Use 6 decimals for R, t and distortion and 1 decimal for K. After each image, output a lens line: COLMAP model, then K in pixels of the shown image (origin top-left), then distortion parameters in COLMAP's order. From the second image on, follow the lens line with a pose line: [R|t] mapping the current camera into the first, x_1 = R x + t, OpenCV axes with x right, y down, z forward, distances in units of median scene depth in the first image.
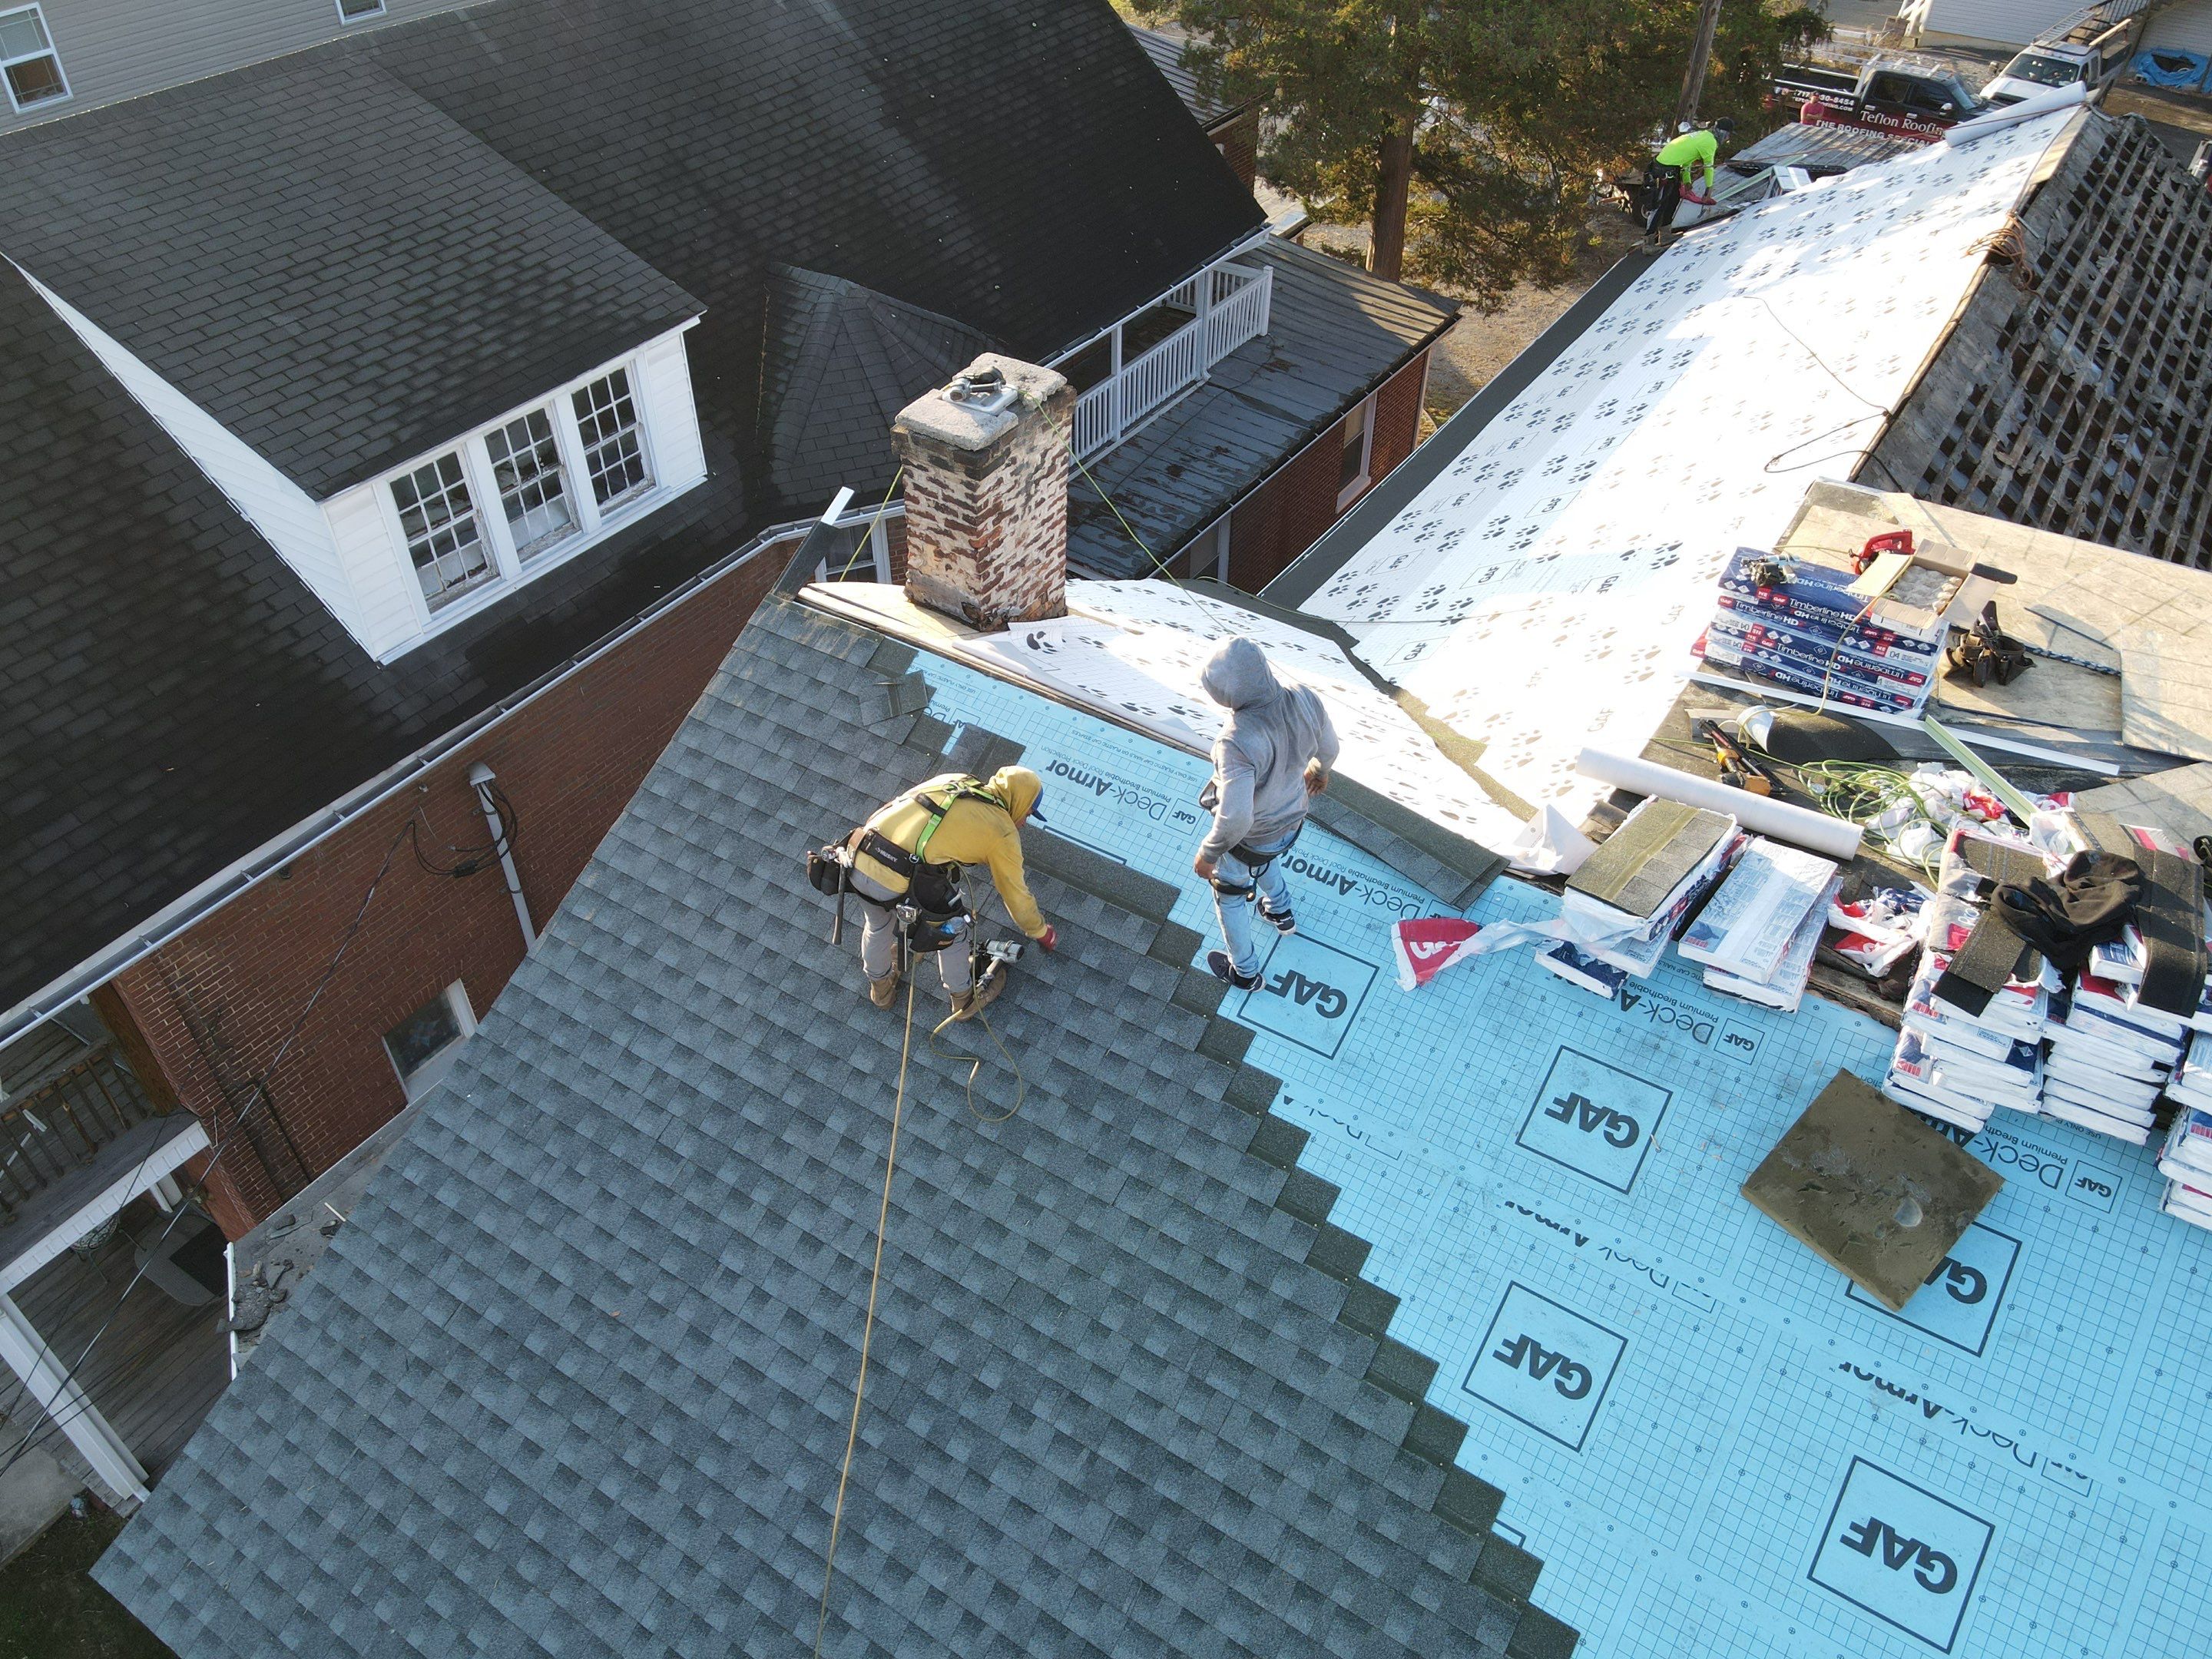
lens RADIAL K [[1617.1, 0, 1096.1], [0, 1617.1, 832.0], [0, 0, 1]] dist [0.015375, 0.001042]
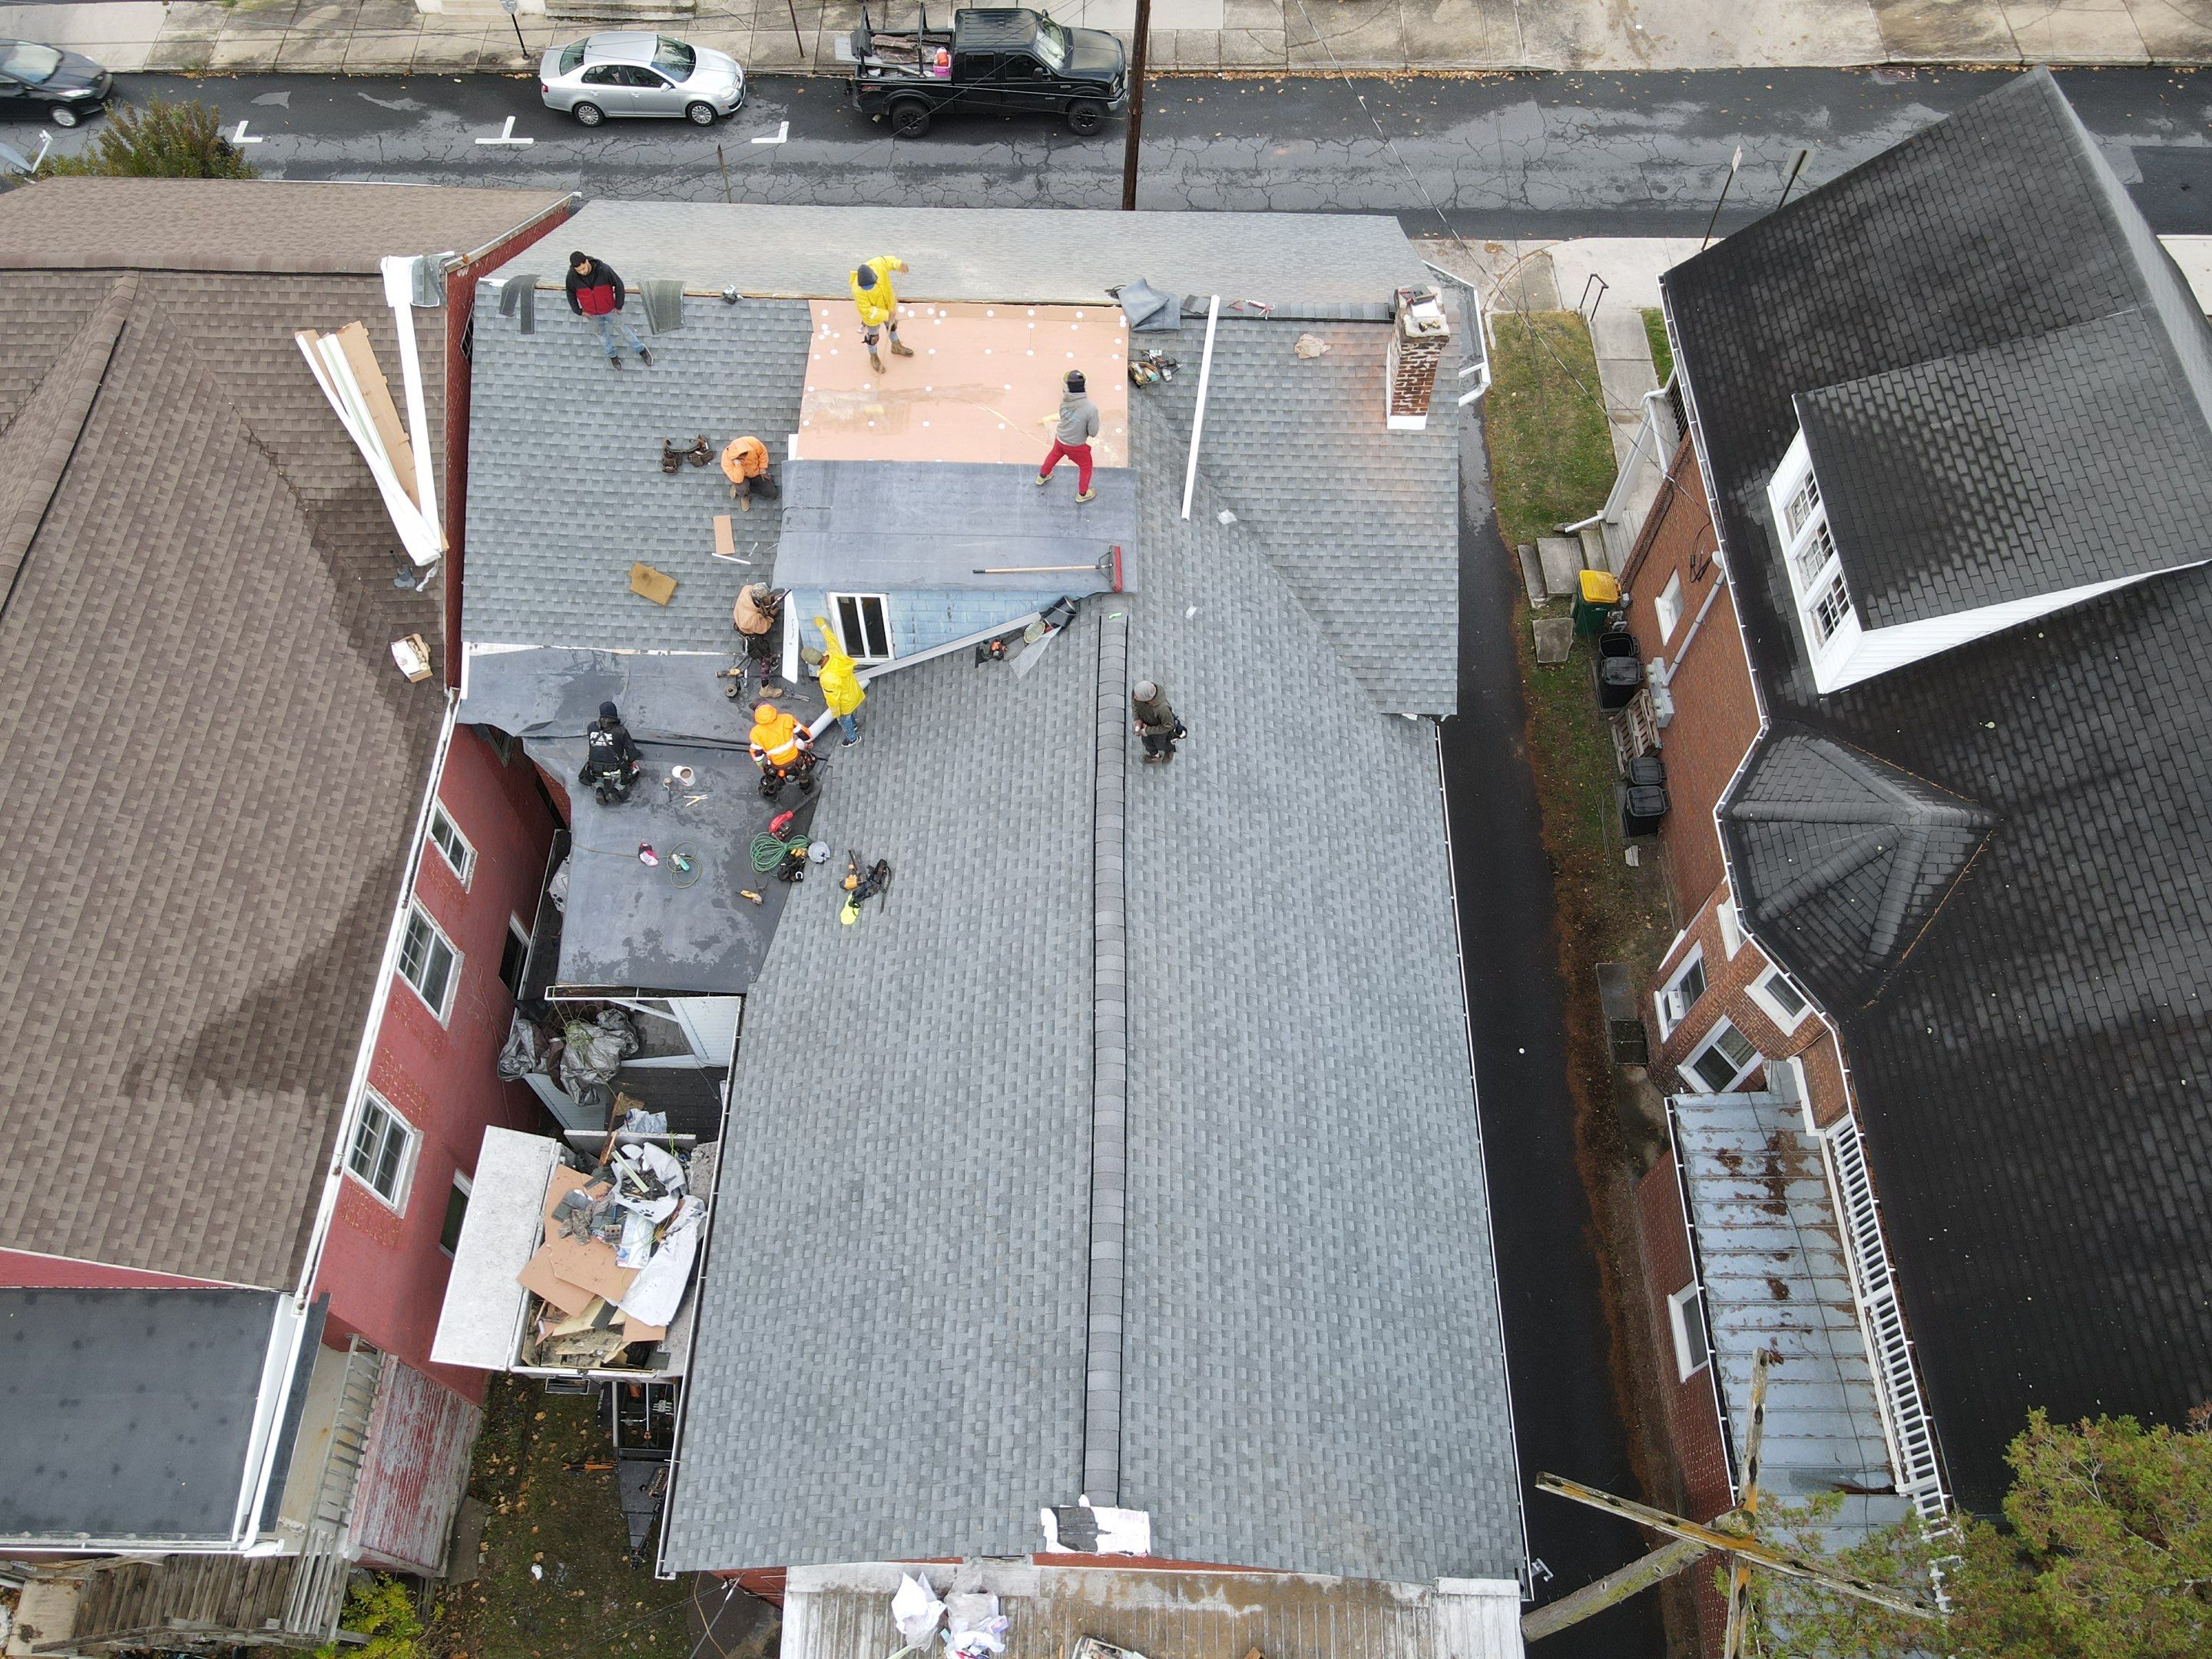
lens RADIAL K [[1617.1, 0, 1098.1], [0, 1617.1, 831.3], [0, 0, 1]] dist [0.015375, 0.001042]
pose [[-0.843939, 0.456032, -0.282492, 1.421741], [-0.362667, -0.097010, 0.926856, -2.490411], [0.395271, 0.884661, 0.247258, 0.944652]]
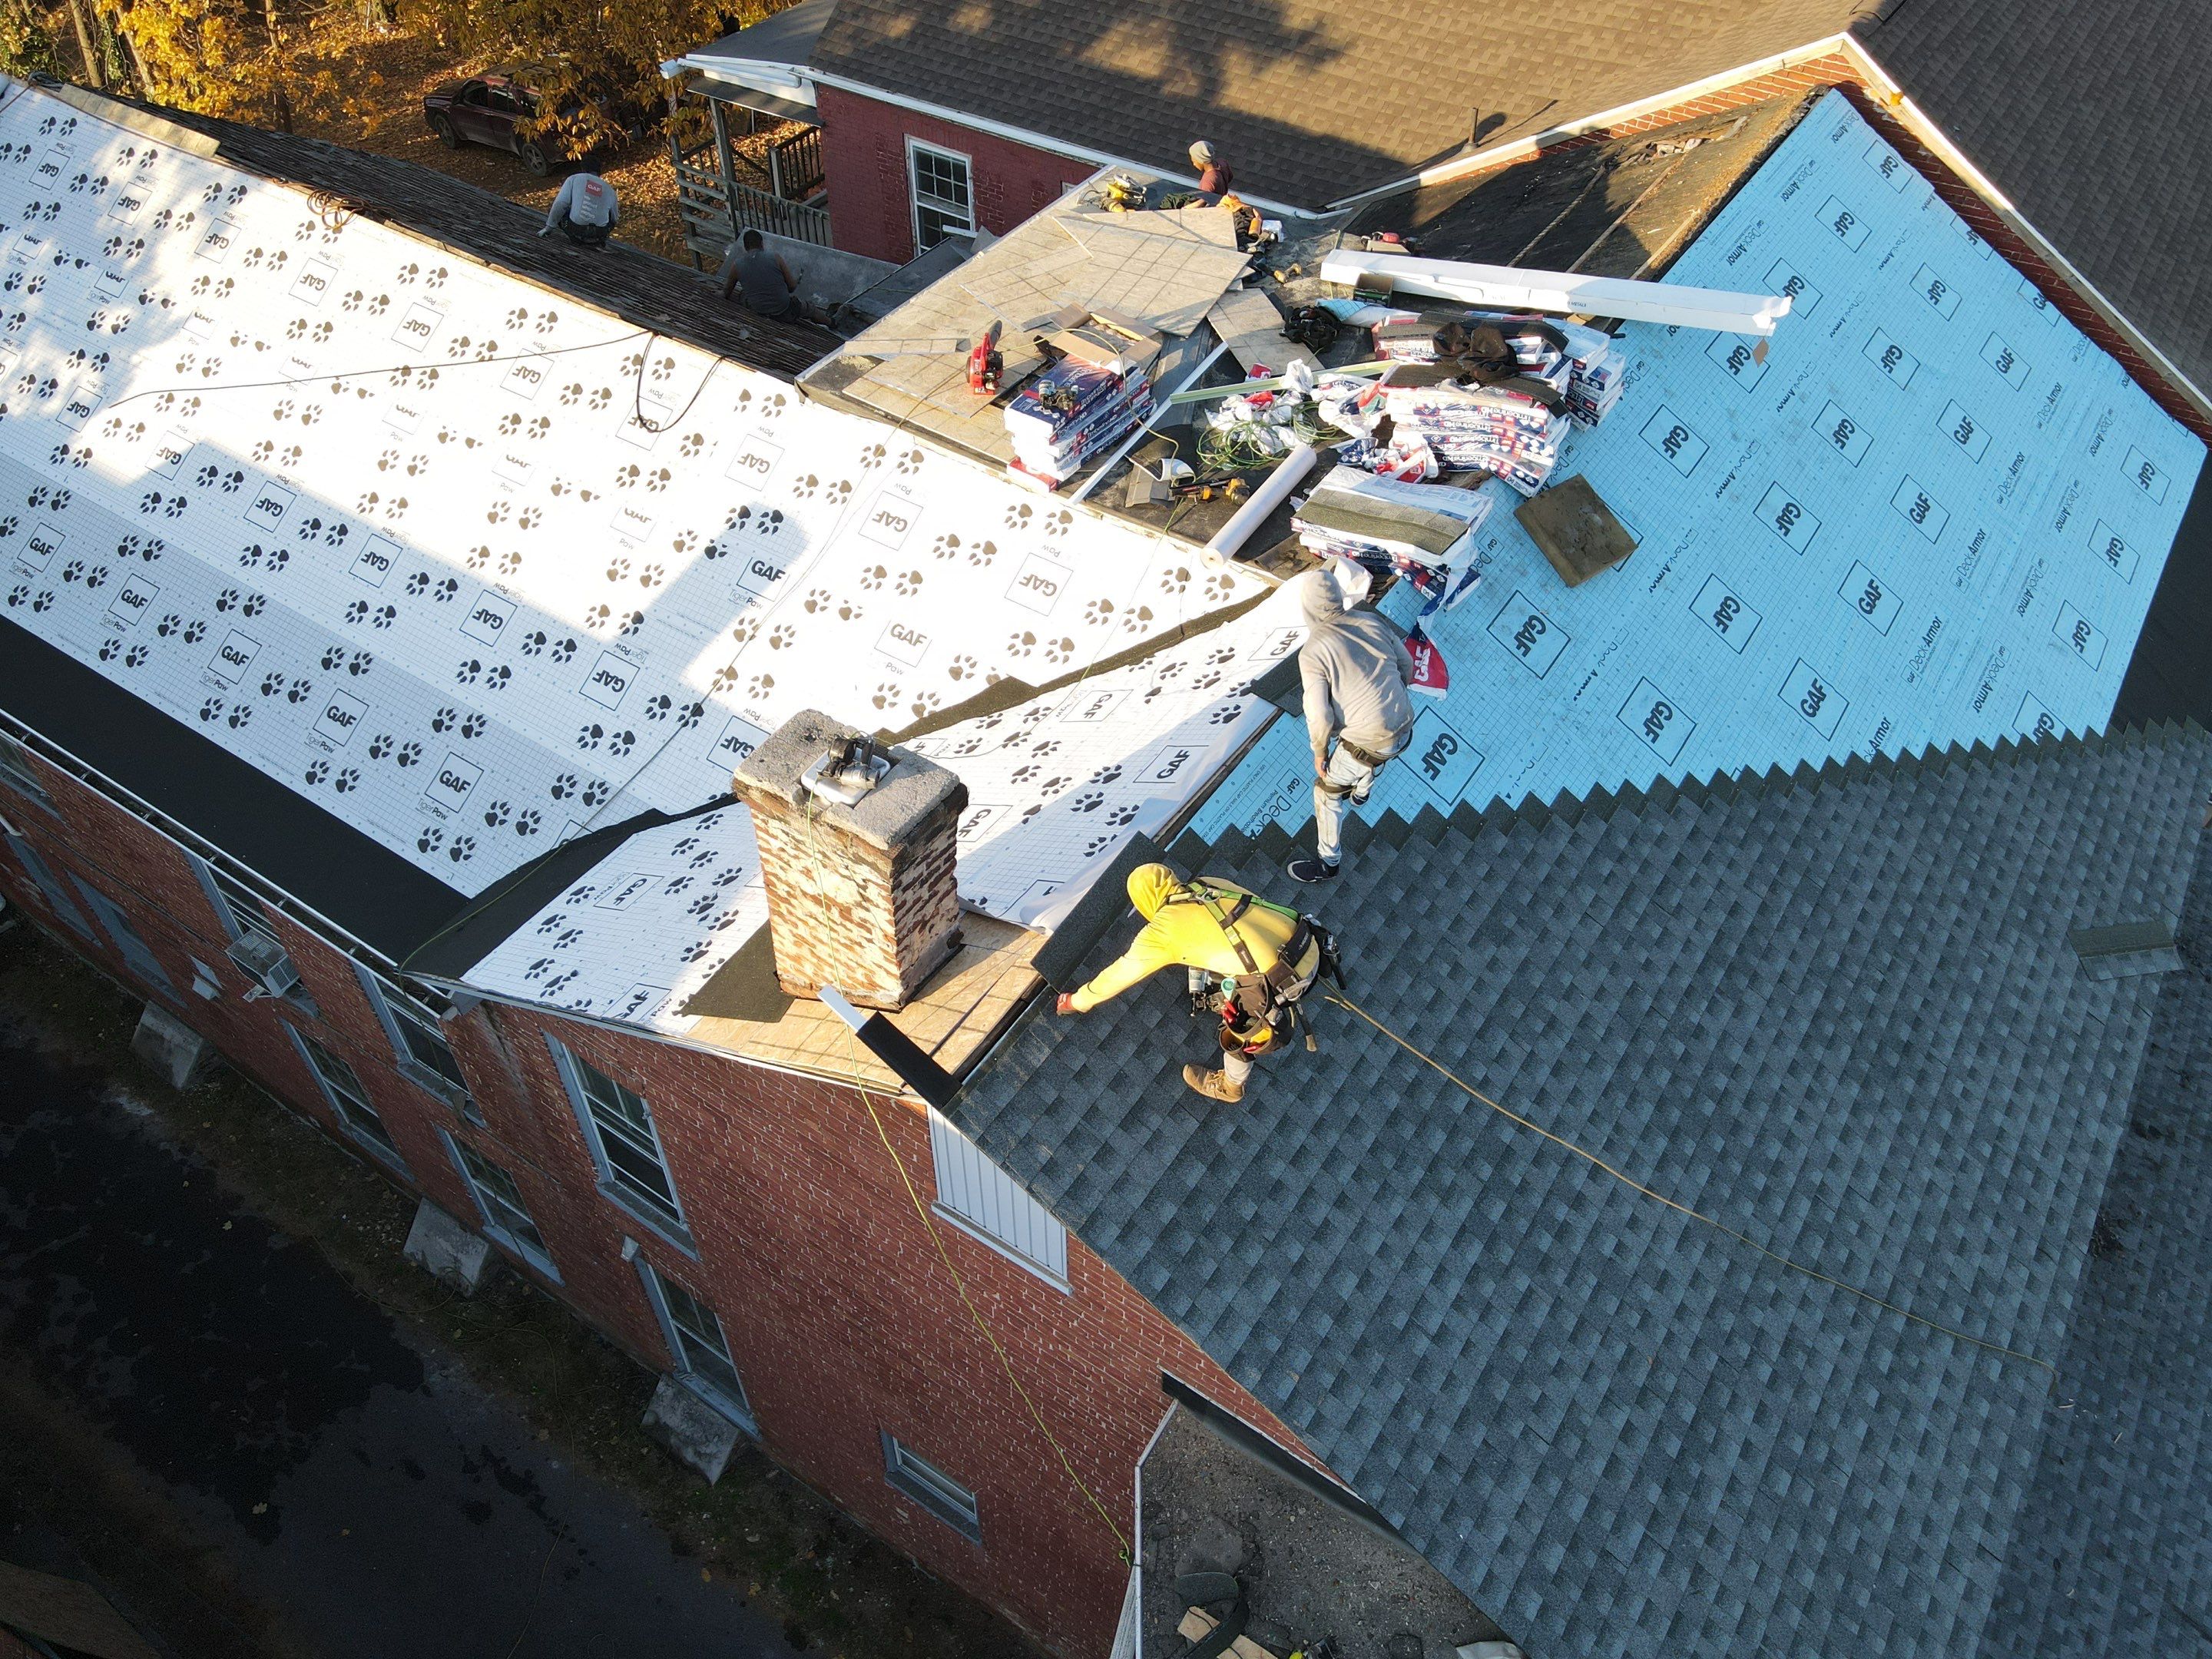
lens RADIAL K [[1617.1, 0, 1119.3], [0, 1617.1, 819.4], [0, 0, 1]] dist [0.015375, 0.001042]
pose [[0.008806, -0.723114, 0.690673, -0.707964], [0.648183, 0.530070, 0.546703, -0.658446], [-0.761434, 0.442868, 0.473378, 0.519810]]
